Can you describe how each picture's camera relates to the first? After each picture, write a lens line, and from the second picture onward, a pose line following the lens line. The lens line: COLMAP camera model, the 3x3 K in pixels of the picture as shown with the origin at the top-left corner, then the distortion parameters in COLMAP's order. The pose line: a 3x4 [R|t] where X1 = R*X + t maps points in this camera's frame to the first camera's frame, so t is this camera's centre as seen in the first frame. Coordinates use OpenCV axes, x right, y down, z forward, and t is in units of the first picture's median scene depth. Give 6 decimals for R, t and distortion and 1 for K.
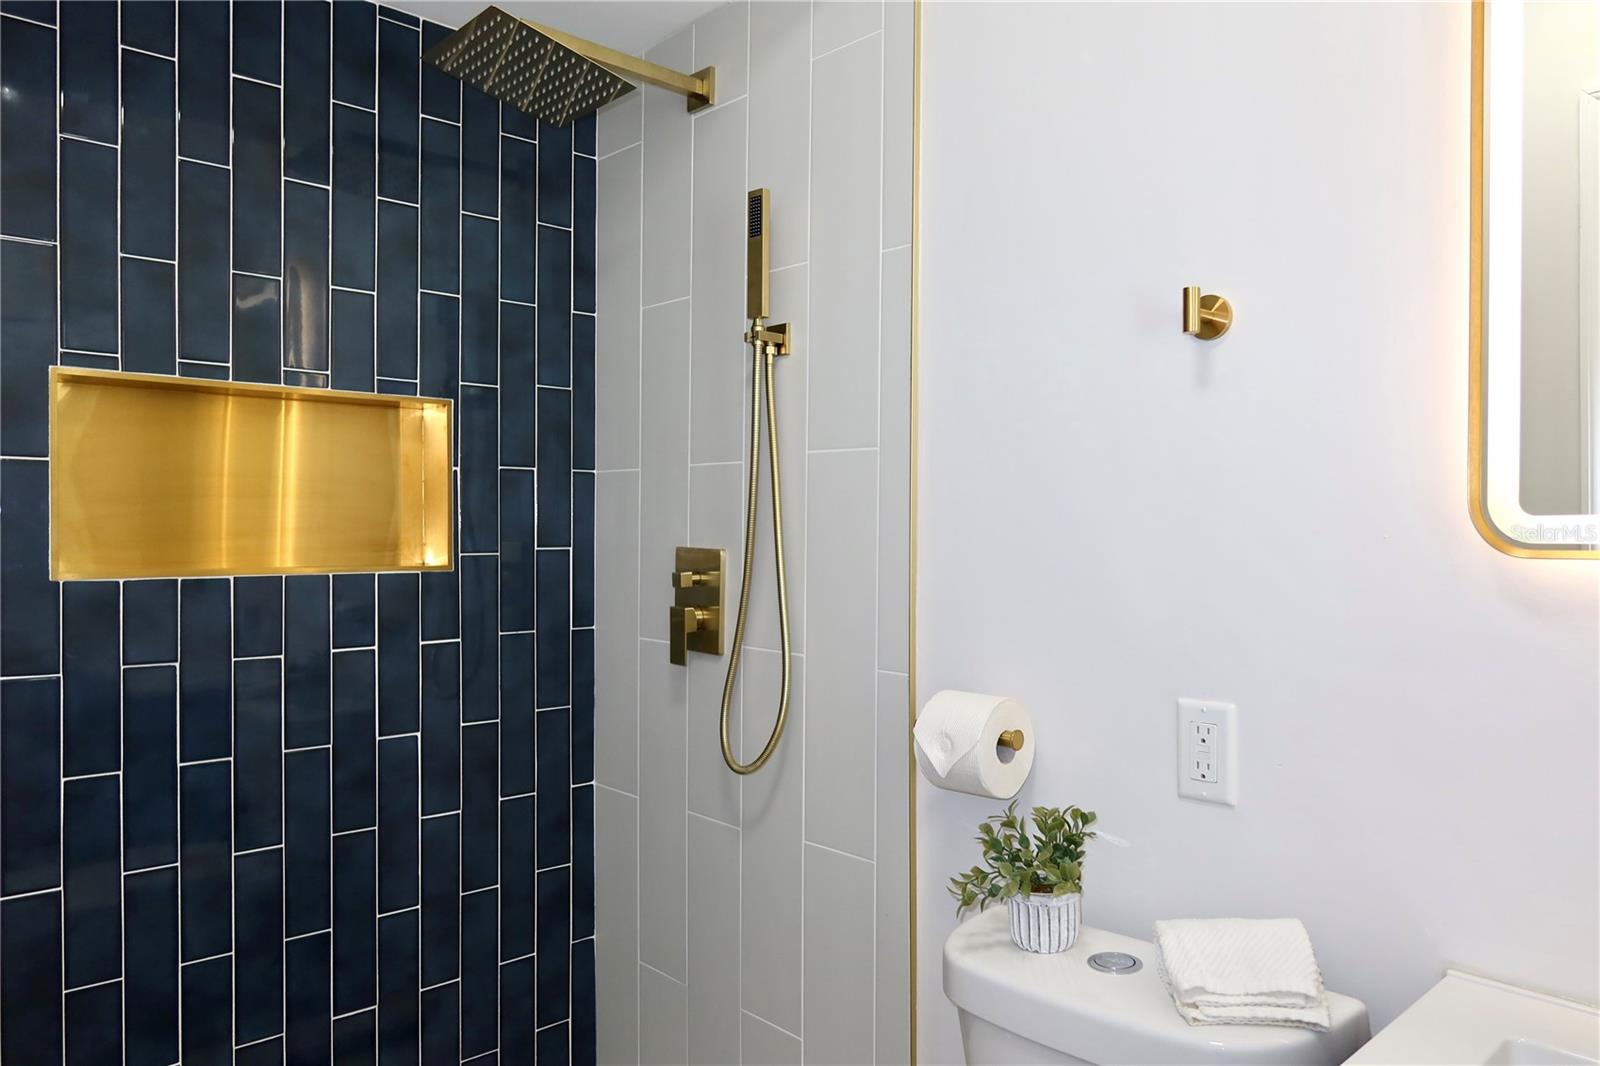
lens RADIAL K [[1095.6, 0, 800.0], [0, 1095.6, 533.0], [0, 0, 1]] dist [-0.030311, 0.007942]
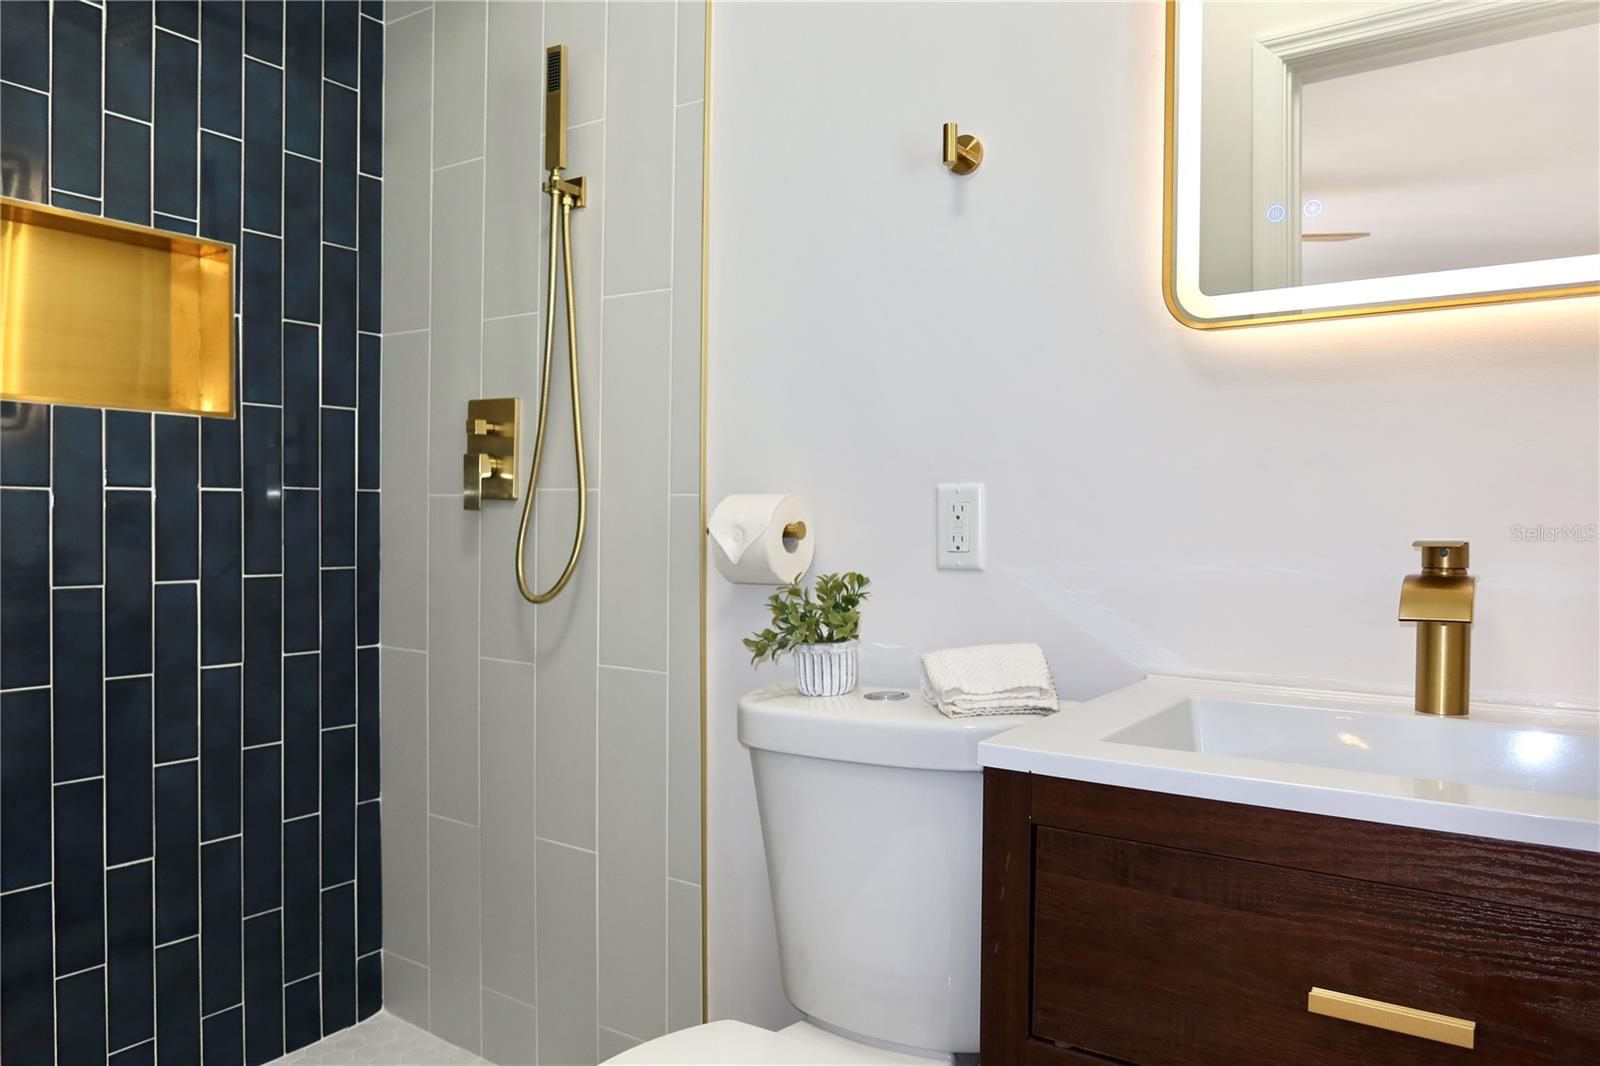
lens RADIAL K [[1095.6, 0, 800.0], [0, 1095.6, 533.0], [0, 0, 1]] dist [-0.030311, 0.007942]
pose [[0.975683, 0.000315, 0.219186, -0.038285], [-0.002977, 0.999926, 0.011817, 0.139180], [-0.219166, -0.012182, 0.975611, -0.079225]]
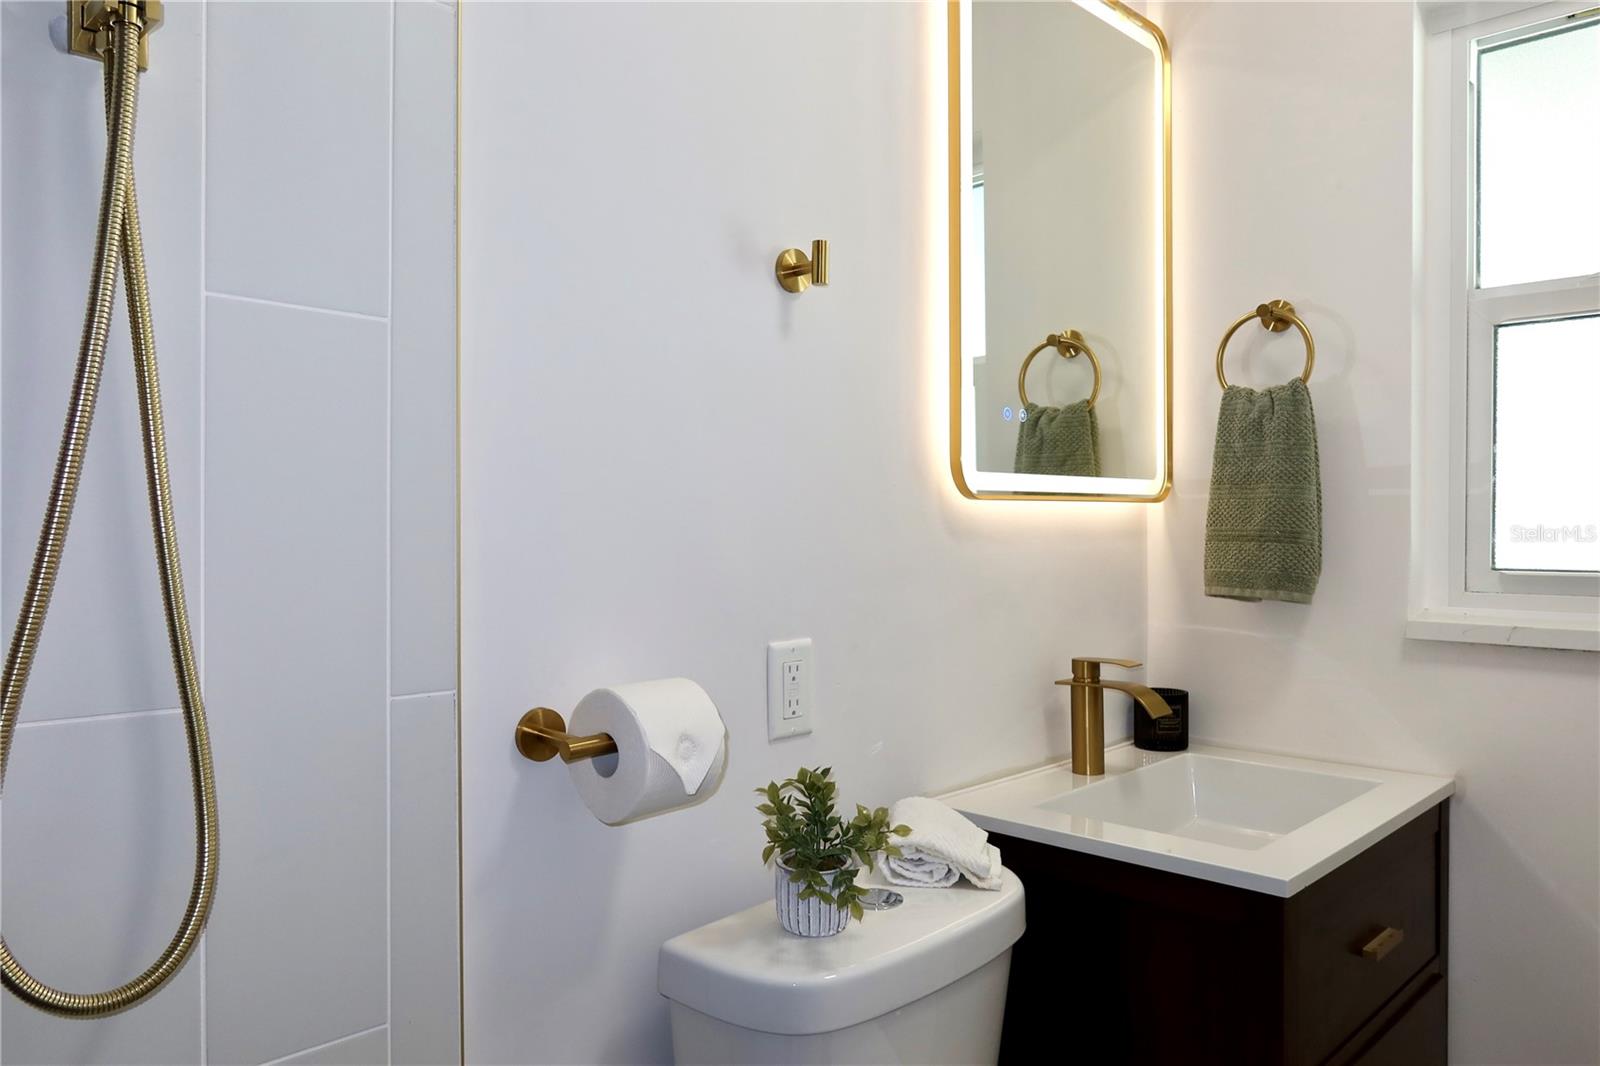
lens RADIAL K [[1095.6, 0, 800.0], [0, 1095.6, 533.0], [0, 0, 1]] dist [-0.030311, 0.007942]
pose [[-0.081496, -0.004662, 0.996663, -0.481884], [0.008409, 0.999950, 0.005365, 0.032932], [-0.996638, 0.008819, -0.081453, 0.773506]]
